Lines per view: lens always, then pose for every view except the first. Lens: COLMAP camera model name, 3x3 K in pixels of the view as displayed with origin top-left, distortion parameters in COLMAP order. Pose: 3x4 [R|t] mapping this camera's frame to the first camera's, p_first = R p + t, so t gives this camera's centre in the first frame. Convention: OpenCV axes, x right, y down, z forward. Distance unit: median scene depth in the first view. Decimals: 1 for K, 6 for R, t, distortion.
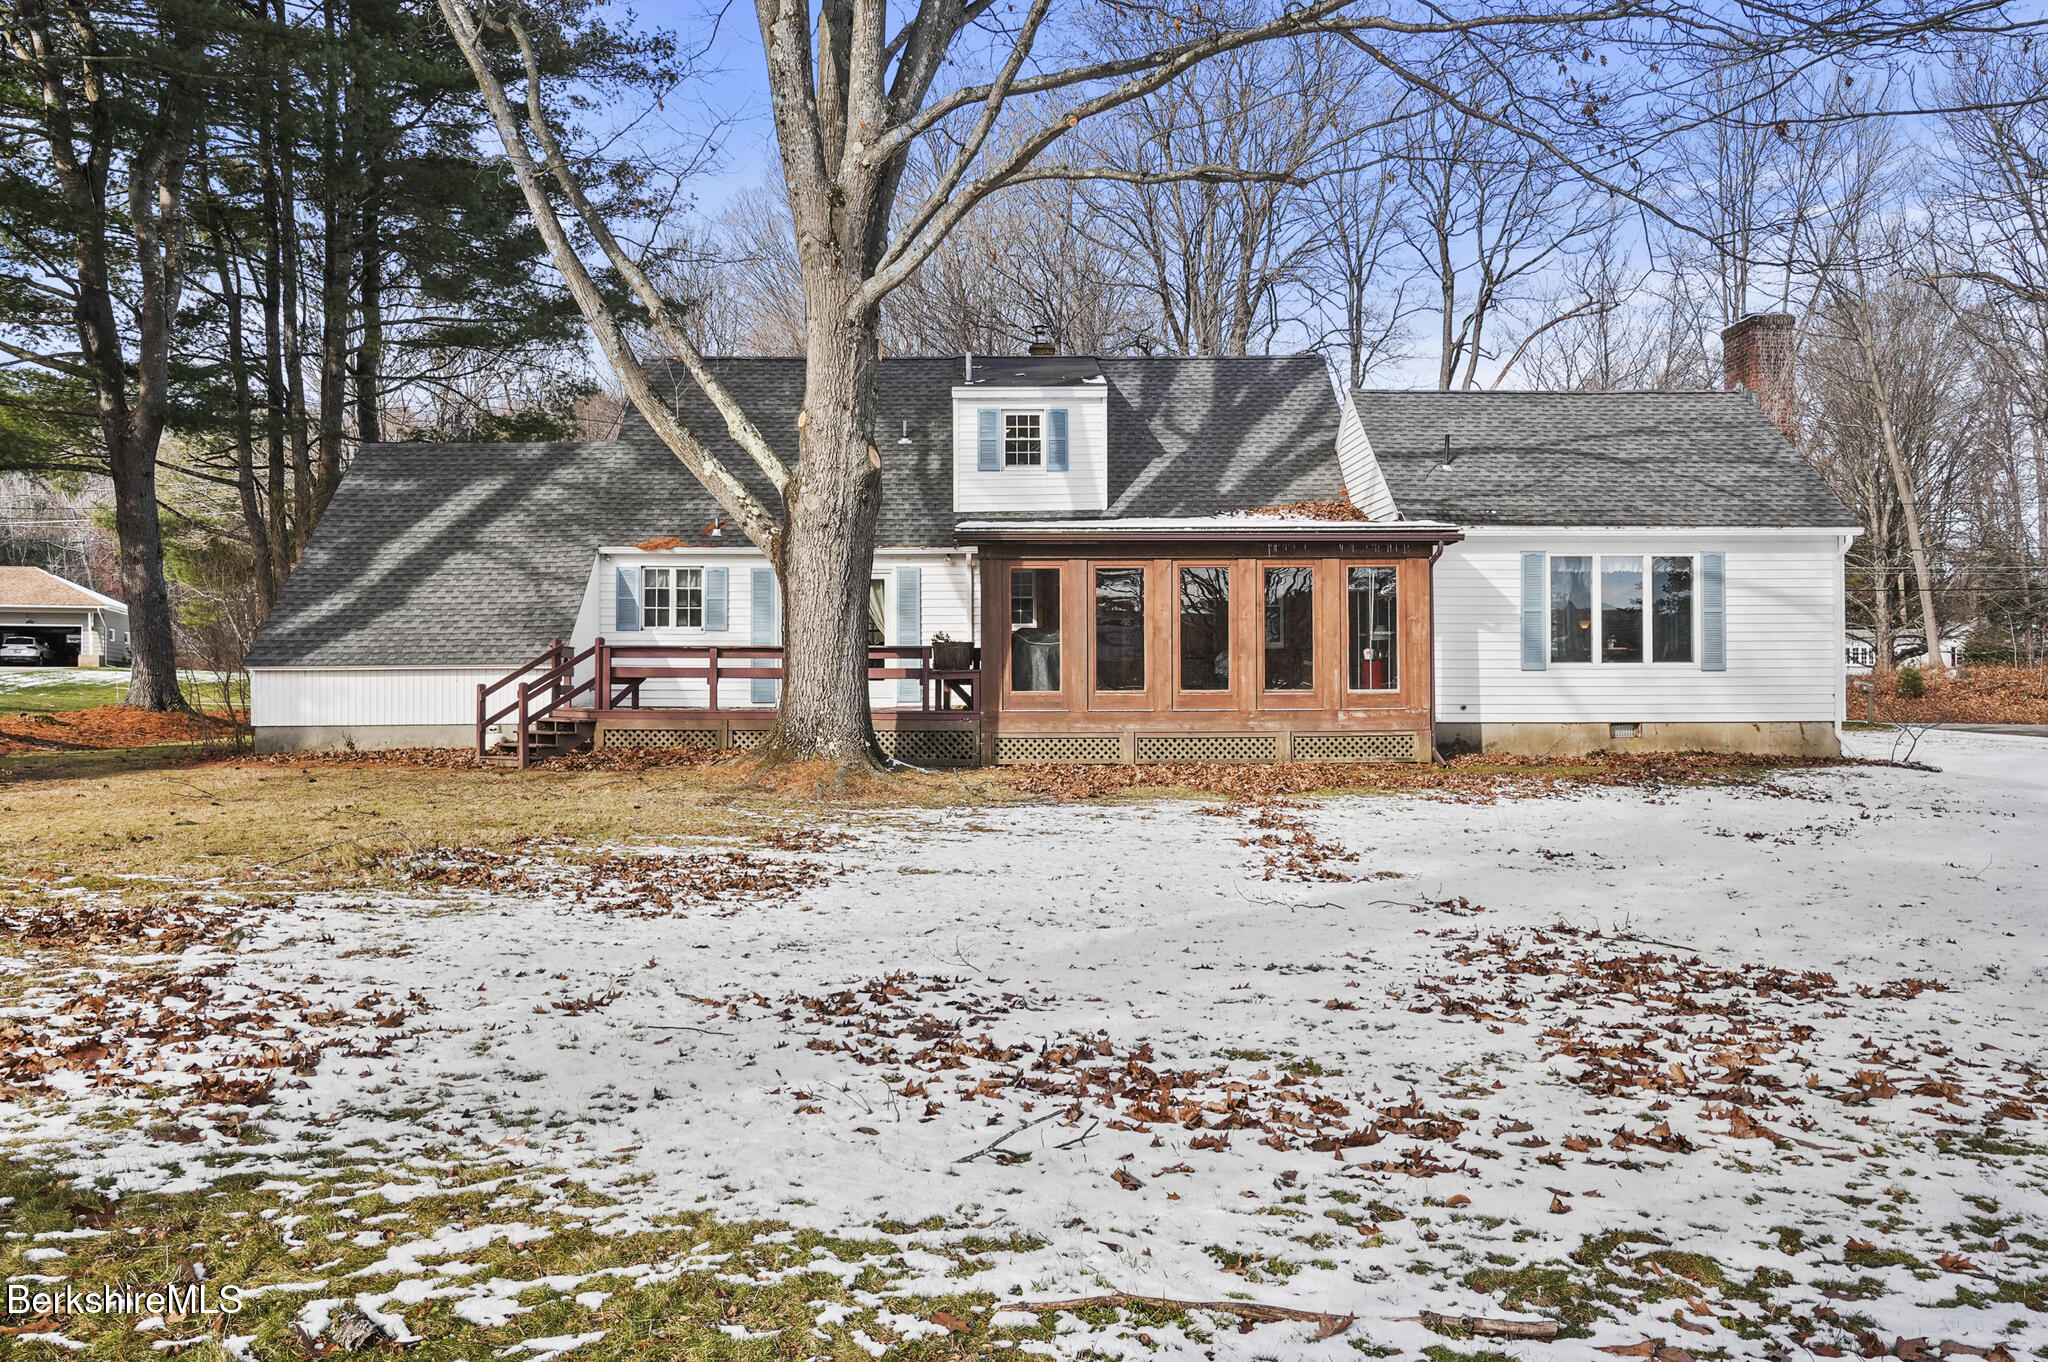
lens RADIAL K [[1624.7, 0, 1023.0], [0, 1624.7, 680.1], [0, 0, 1]] dist [0.011204, -0.018643]
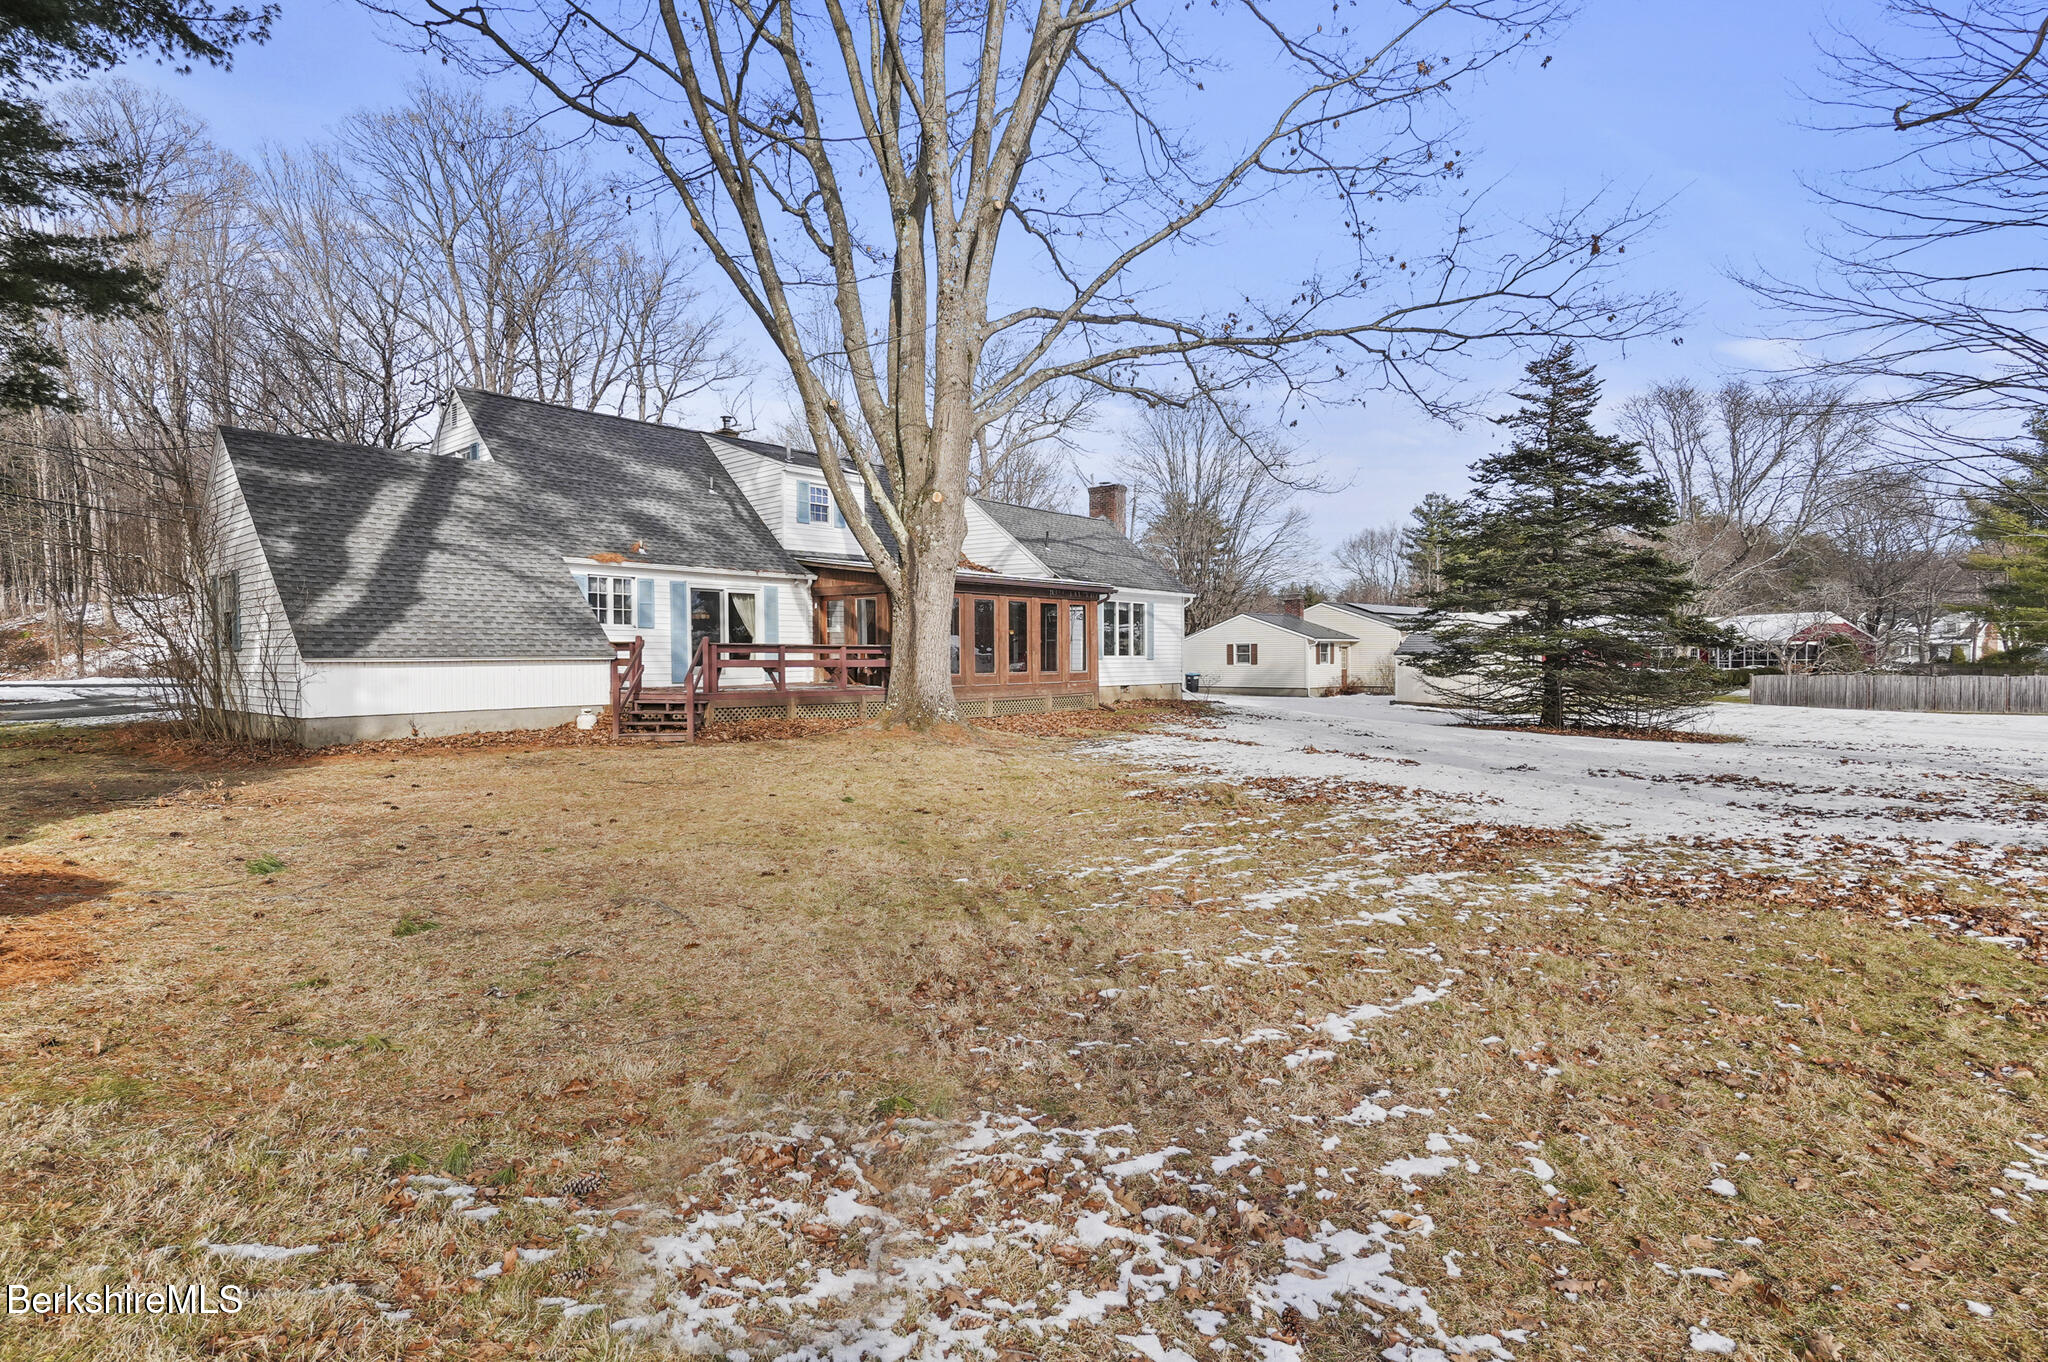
lens RADIAL K [[1026.4, 0, 1027.5], [0, 1026.4, 680.3], [0, 0, 1]] dist [0.014256, 0.007482]
pose [[0.667828, -0.014275, 0.744178, -1.267249], [-0.004131, 0.999730, 0.022885, -0.020703], [-0.744304, -0.018357, 0.667589, 0.513549]]
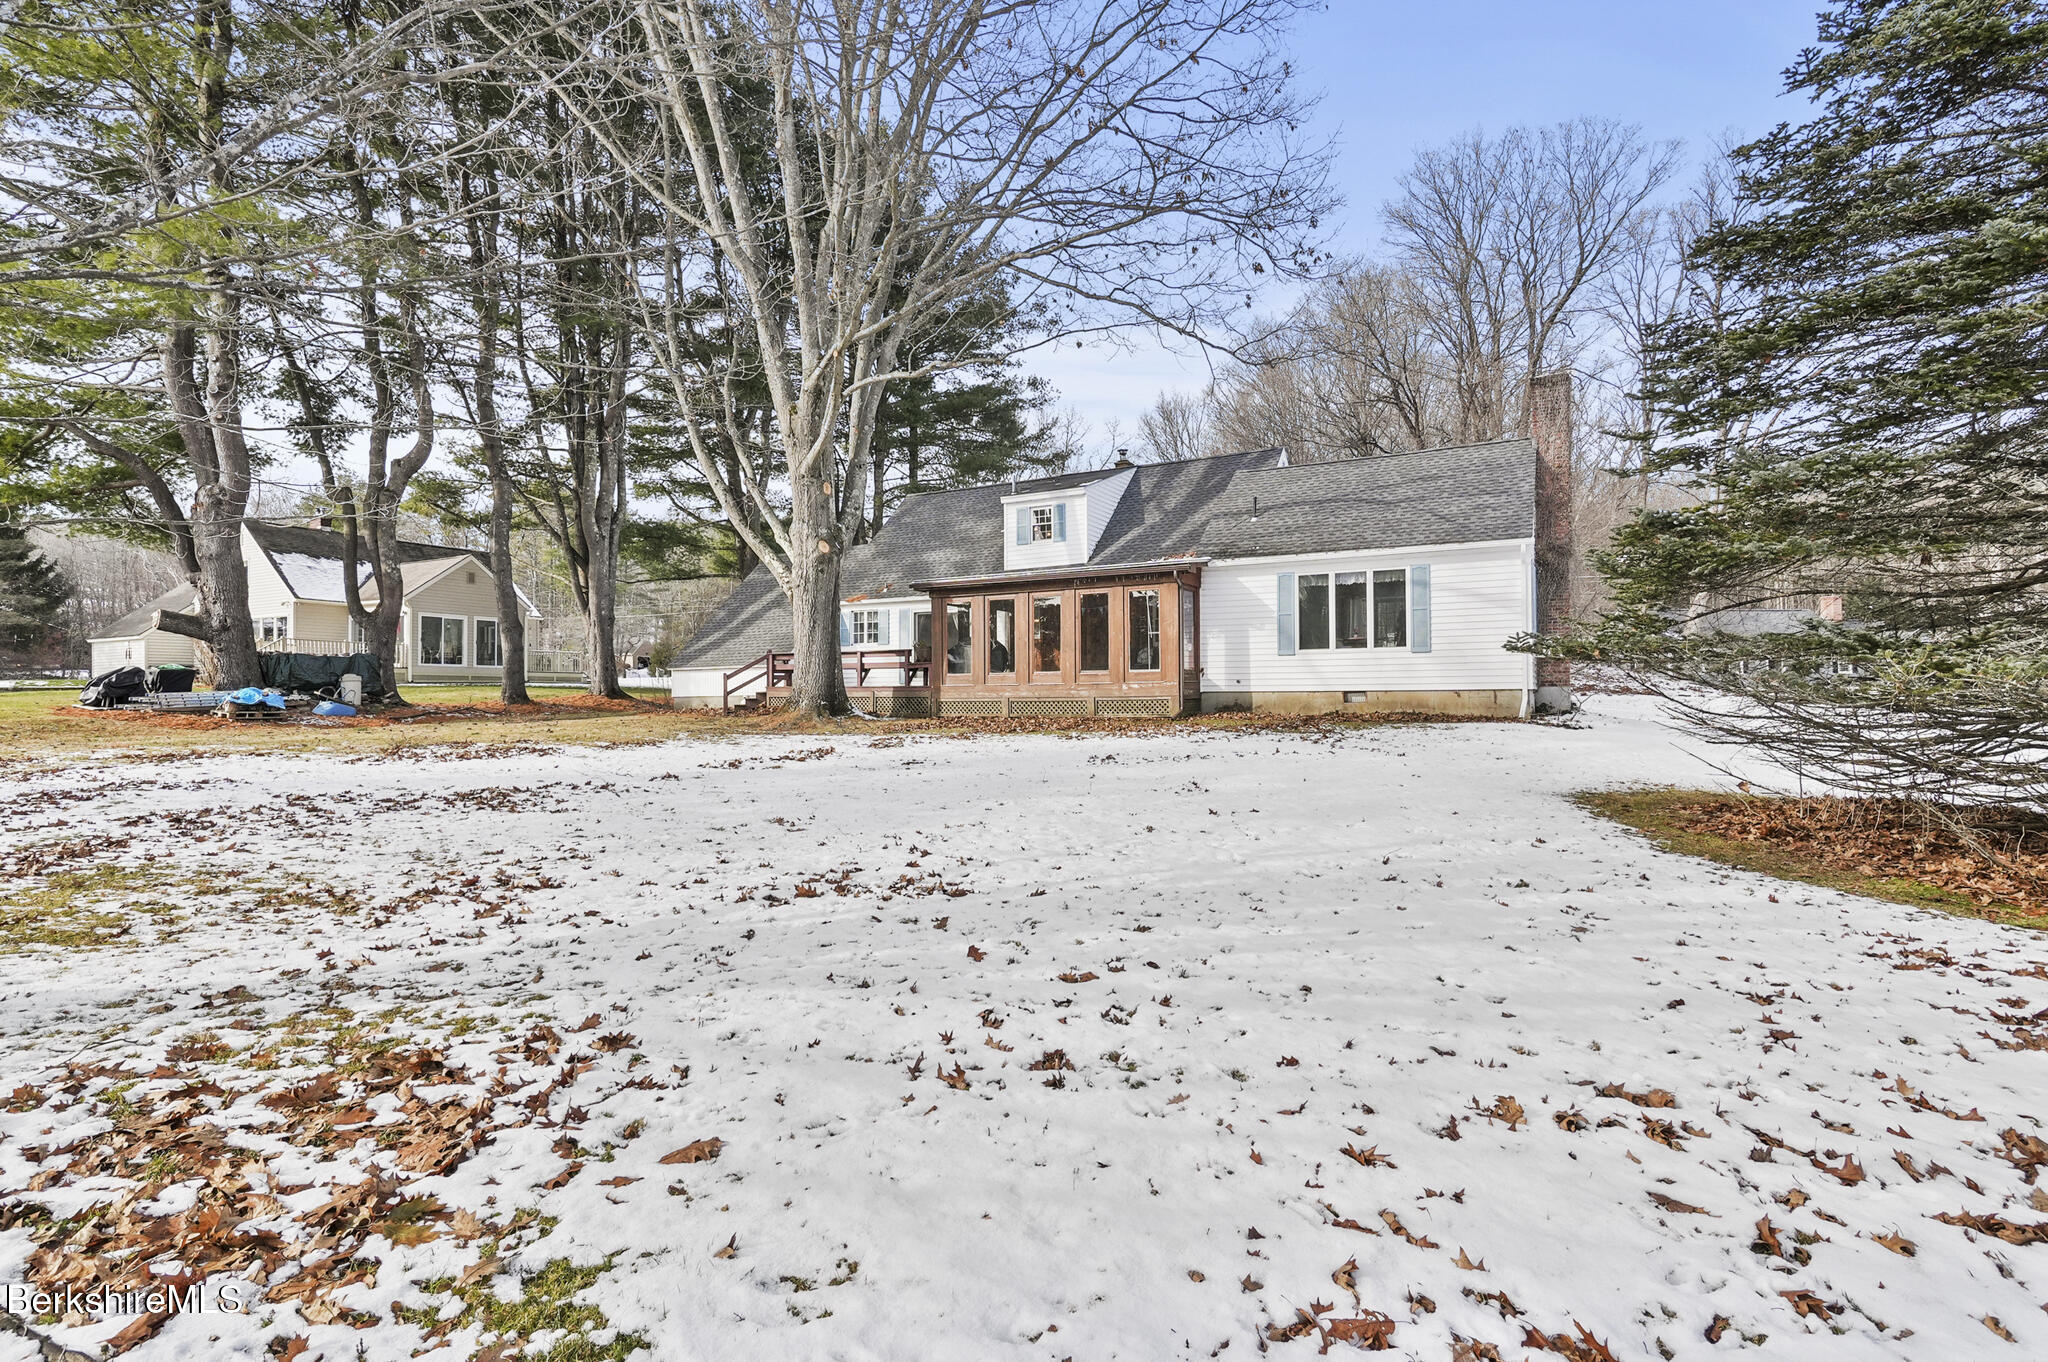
lens RADIAL K [[1026.4, 0, 1028.9], [0, 1026.4, 682.9], [0, 0, 1]] dist [0.014256, 0.007482]
pose [[0.860798, -0.010415, -0.508840, 1.155801], [0.011825, 0.999930, -0.000463, 0.032995], [0.508809, -0.005618, 0.860861, 0.194762]]
